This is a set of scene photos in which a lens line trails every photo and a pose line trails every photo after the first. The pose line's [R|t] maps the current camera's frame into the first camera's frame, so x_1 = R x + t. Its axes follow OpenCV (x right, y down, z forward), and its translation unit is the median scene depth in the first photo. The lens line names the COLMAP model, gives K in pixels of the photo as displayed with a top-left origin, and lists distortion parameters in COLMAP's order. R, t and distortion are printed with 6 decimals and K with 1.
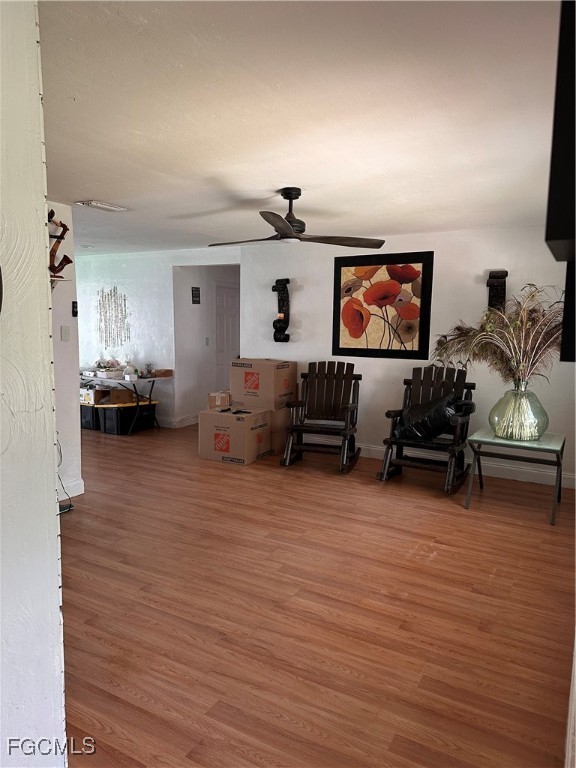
lens RADIAL K [[541.2, 0, 287.3], [0, 541.2, 384.8], [0, 0, 1]] dist [0.048864, -0.020322]
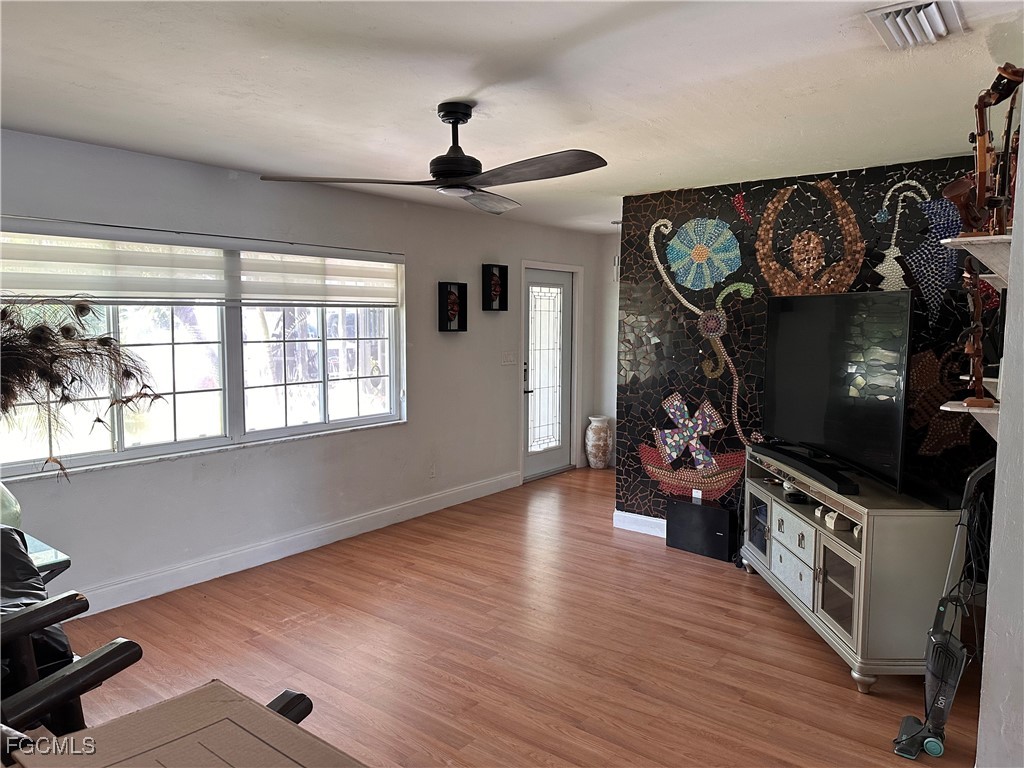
lens RADIAL K [[721.6, 0, 512.2], [0, 721.6, 383.1], [0, 0, 1]] dist [0.048864, -0.020322]
pose [[-0.988562, -0.036540, 0.146321, -0.216043], [-0.005129, 0.977790, 0.209525, -0.276351], [-0.150728, 0.206377, -0.966793, 2.186280]]
